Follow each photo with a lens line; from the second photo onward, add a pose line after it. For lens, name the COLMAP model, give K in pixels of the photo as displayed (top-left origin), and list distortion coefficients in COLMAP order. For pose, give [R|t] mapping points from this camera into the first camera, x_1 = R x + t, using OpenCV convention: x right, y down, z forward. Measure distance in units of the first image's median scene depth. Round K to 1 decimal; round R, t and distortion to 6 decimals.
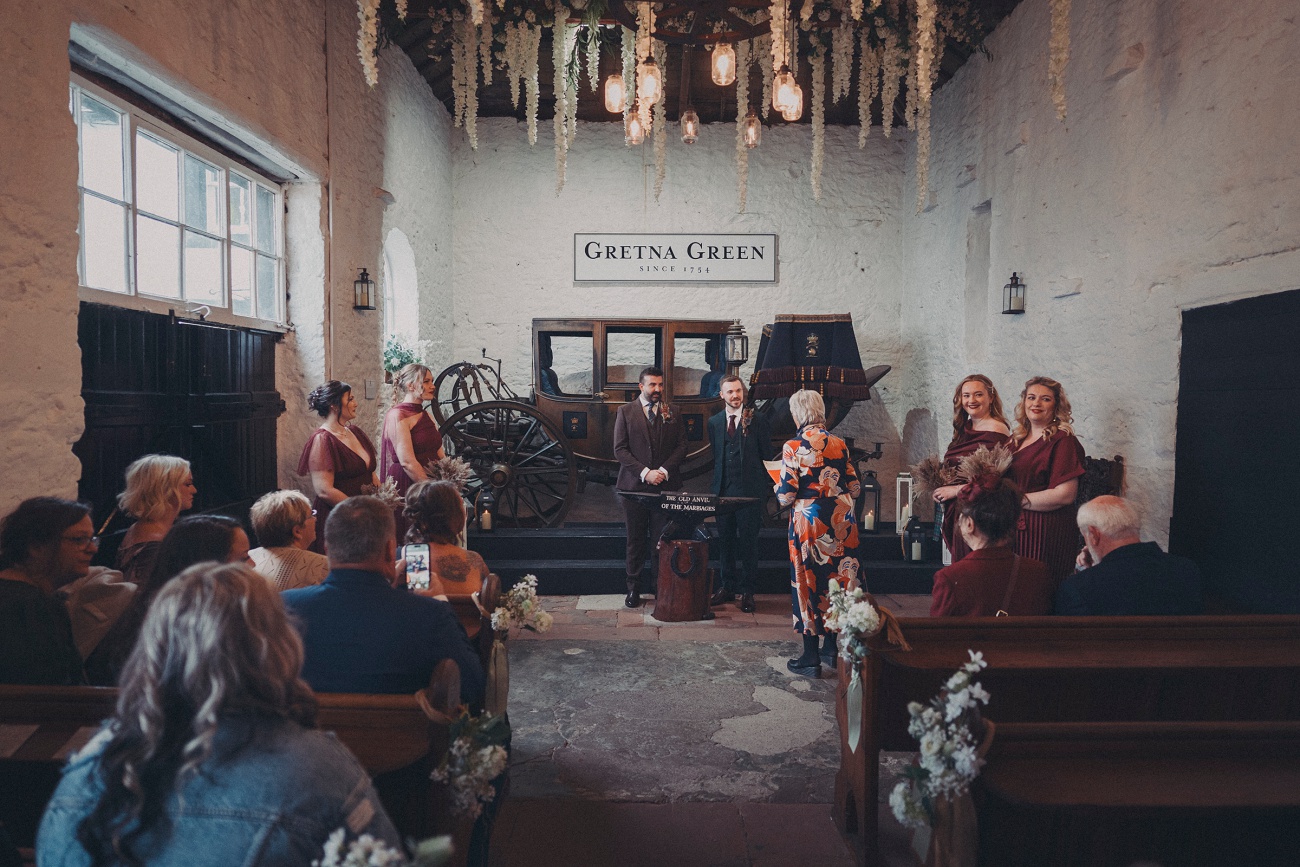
lens RADIAL K [[848.1, 0, 637.2], [0, 848.1, 432.1], [0, 0, 1]] dist [0.009682, 0.003043]
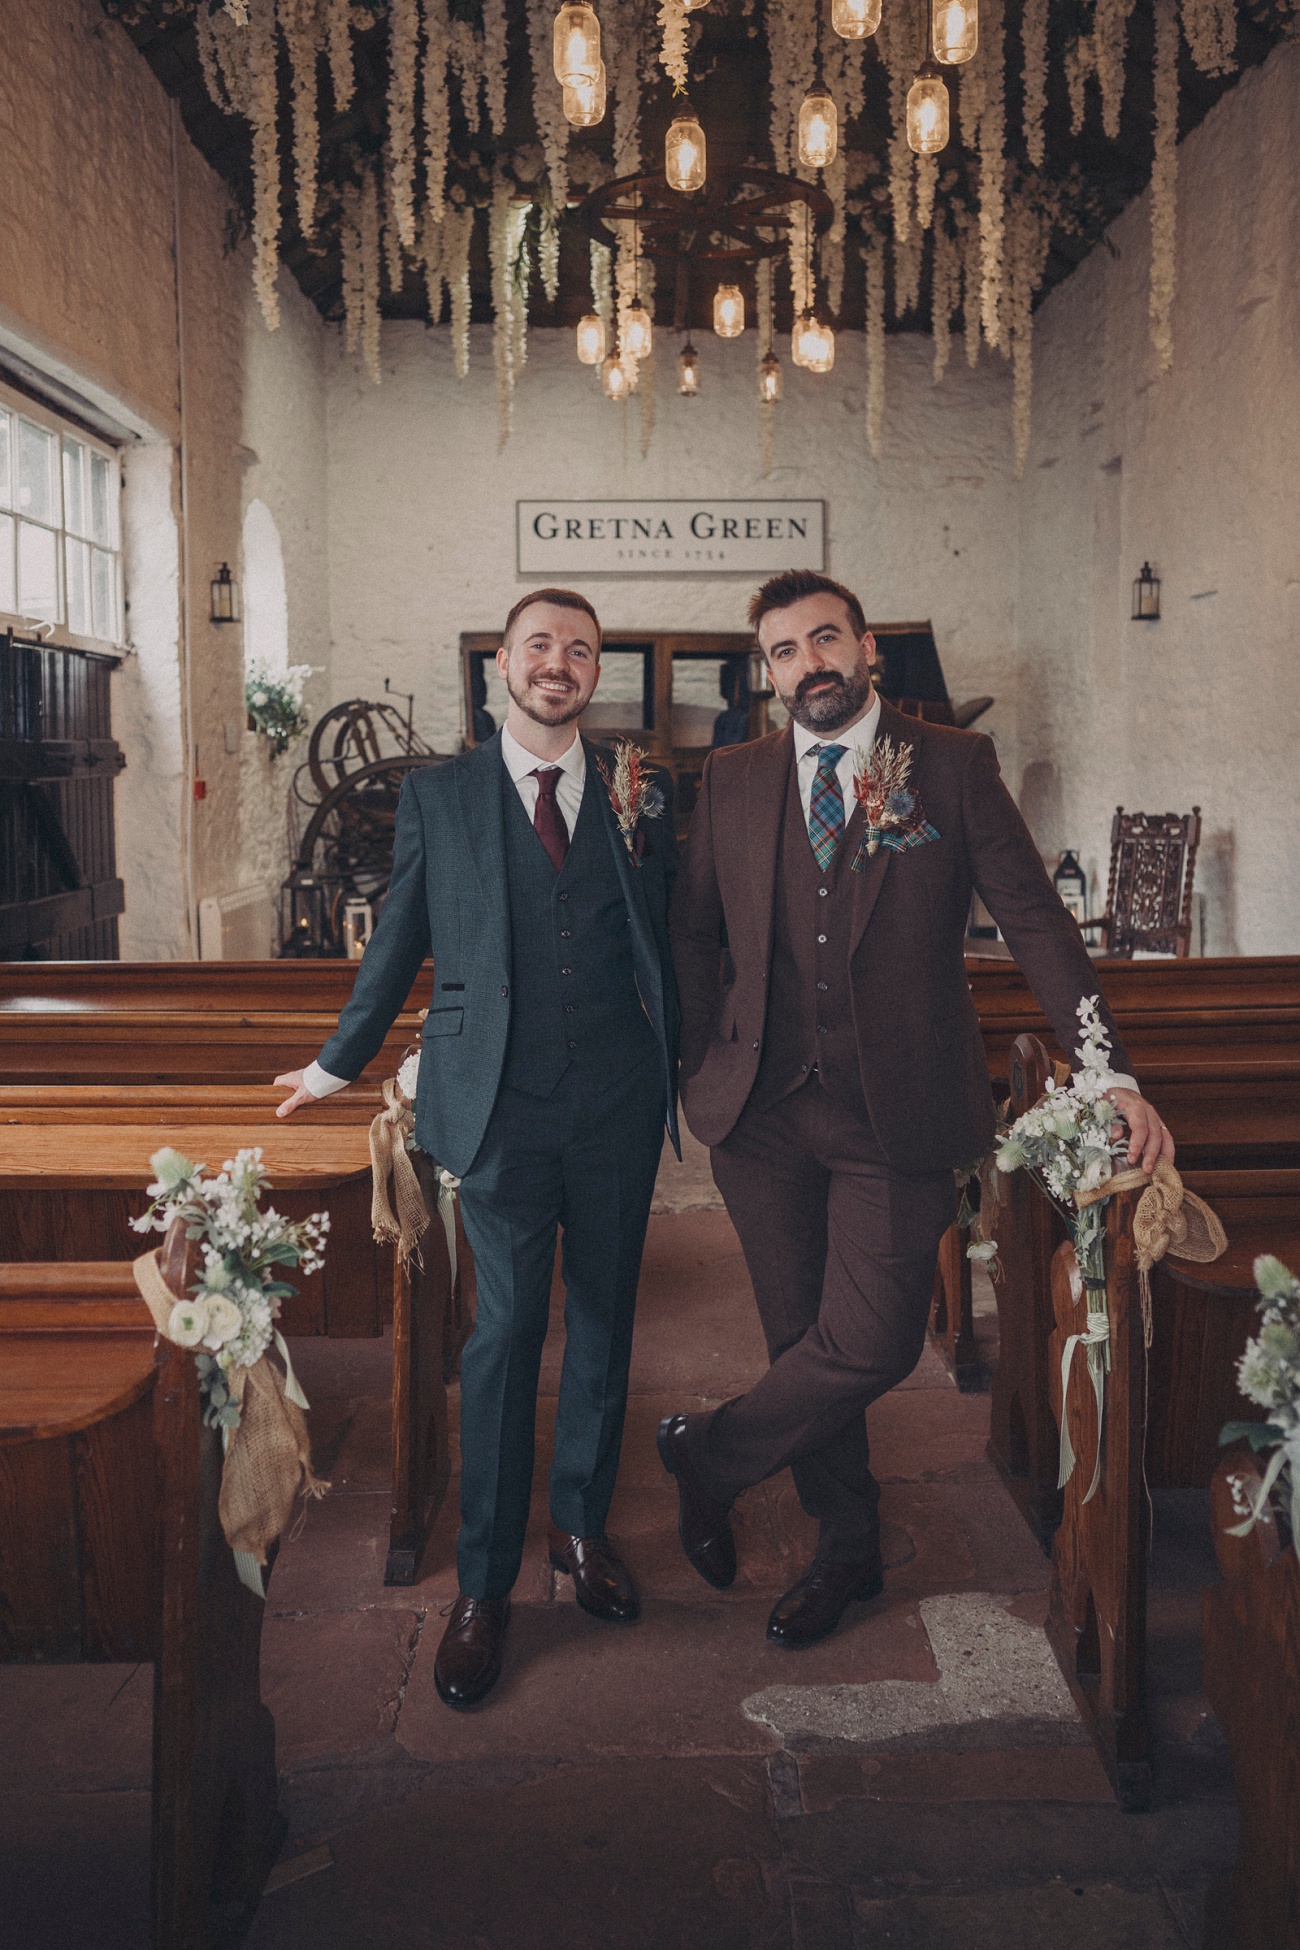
lens RADIAL K [[1511.5, 0, 667.7], [0, 1511.5, 857.5], [0, 0, 1]] dist [0.025153, 0.004157]
pose [[0.999149, -0.014927, 0.038460, -0.009862], [0.014244, 0.999737, 0.017966, 0.028362], [-0.038718, -0.017402, 0.999099, -0.234923]]
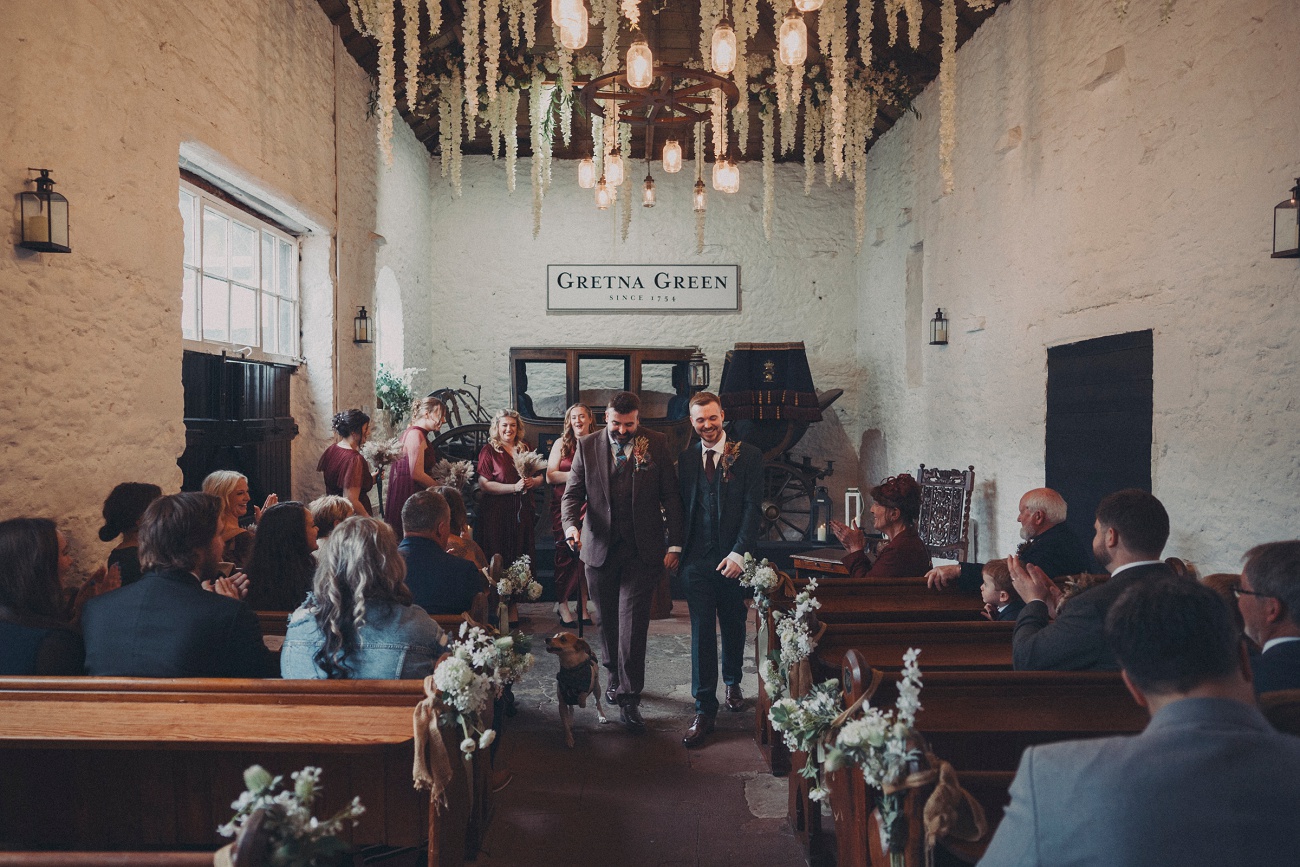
lens RADIAL K [[925.9, 0, 620.1], [0, 925.9, 442.3], [0, 0, 1]] dist [0.021754, -0.004399]
pose [[0.999925, -0.005709, 0.010839, 0.003671], [0.005875, 0.999866, -0.015300, 0.006708], [-0.010750, 0.015362, 0.999824, -0.207168]]
